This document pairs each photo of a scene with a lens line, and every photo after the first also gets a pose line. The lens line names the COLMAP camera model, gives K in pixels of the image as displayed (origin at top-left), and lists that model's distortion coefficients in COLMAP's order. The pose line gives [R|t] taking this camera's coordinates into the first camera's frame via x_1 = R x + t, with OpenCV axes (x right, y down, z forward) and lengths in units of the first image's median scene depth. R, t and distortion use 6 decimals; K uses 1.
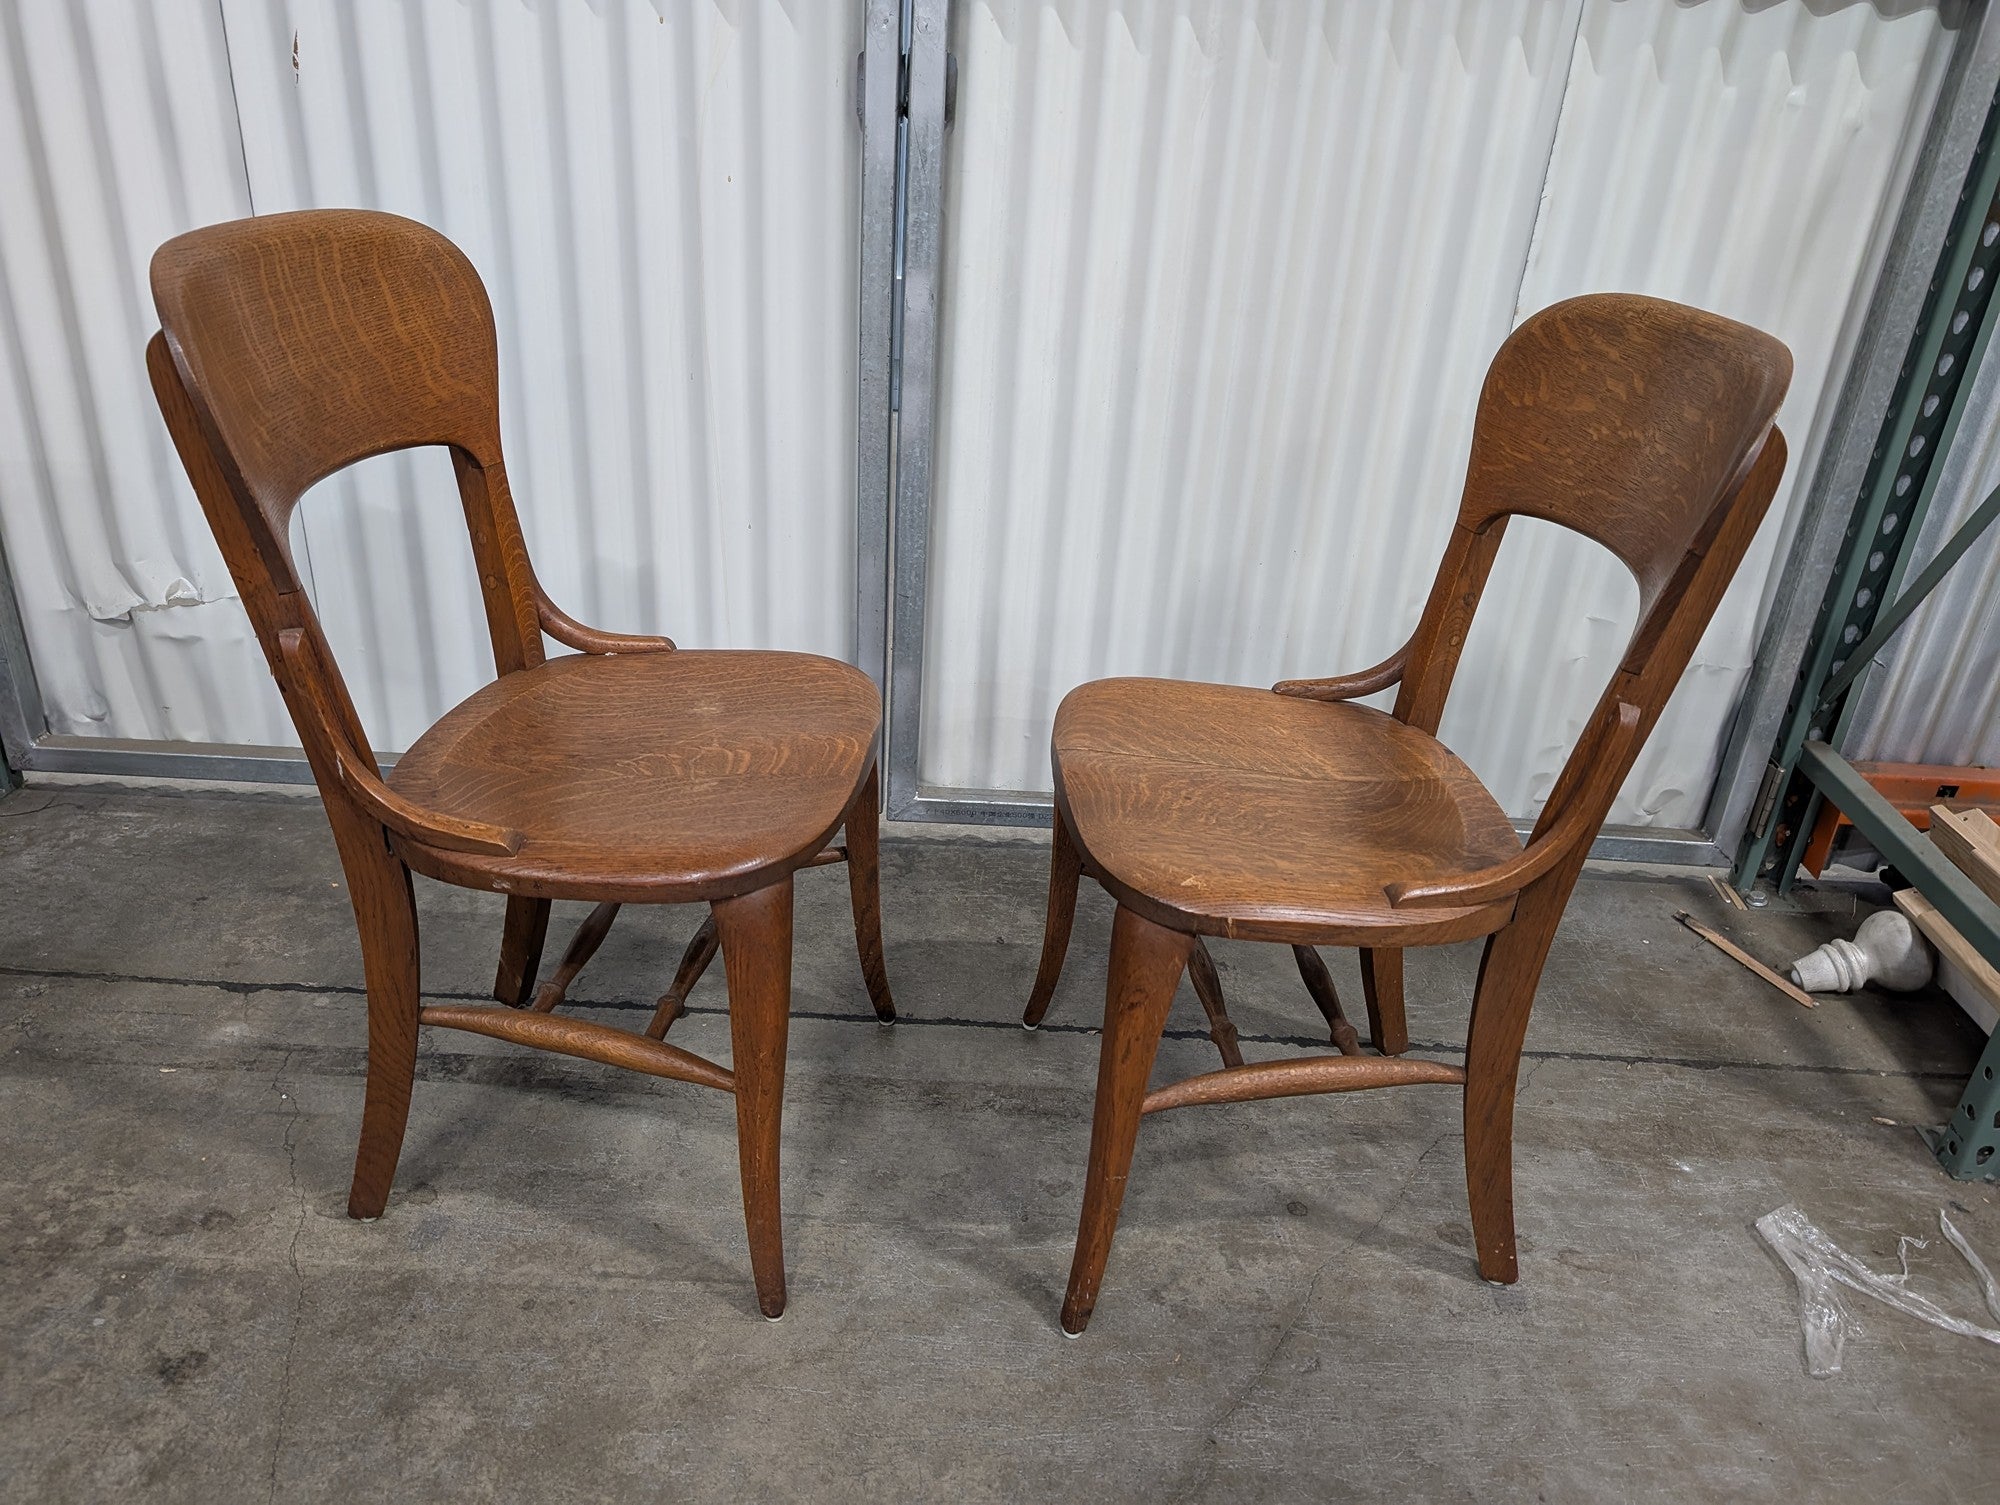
lens RADIAL K [[1443.3, 0, 1000.0], [0, 1443.3, 752.5], [0, 0, 1]] dist [0.032369, -0.023427]
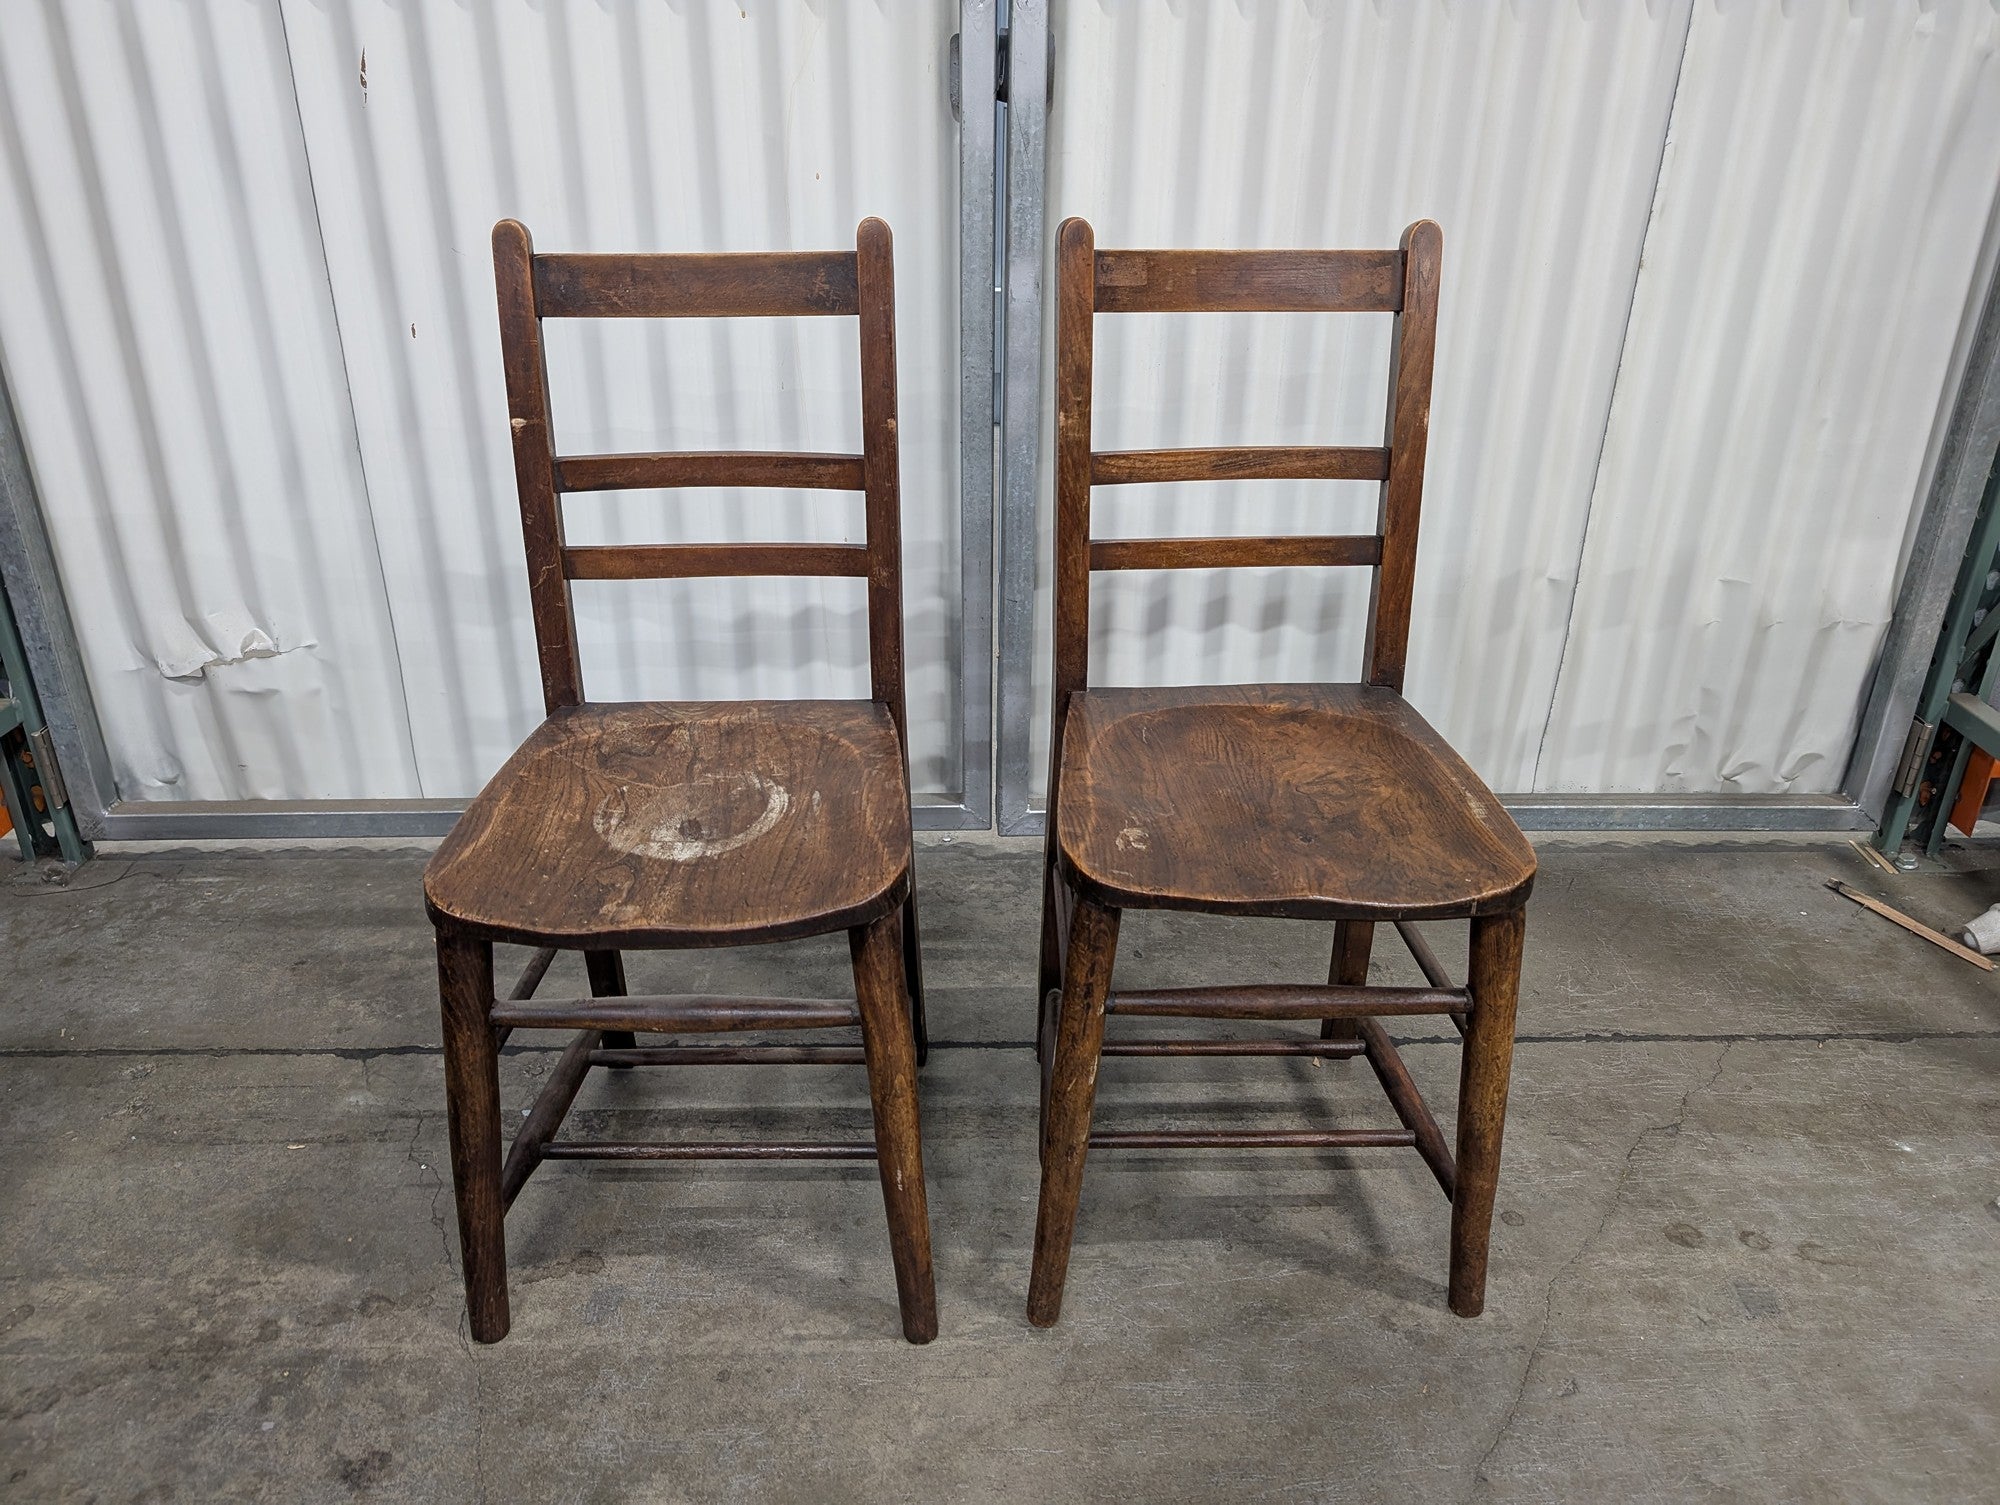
lens RADIAL K [[1447.0, 0, 996.6], [0, 1447.0, 743.4], [0, 0, 1]] dist [0.036214, -0.030445]
pose [[0.998027, -0.062242, 0.008207, -0.120446], [0.062382, 0.997888, -0.018105, 0.003951], [-0.007063, 0.018581, 0.999802, 0.054486]]
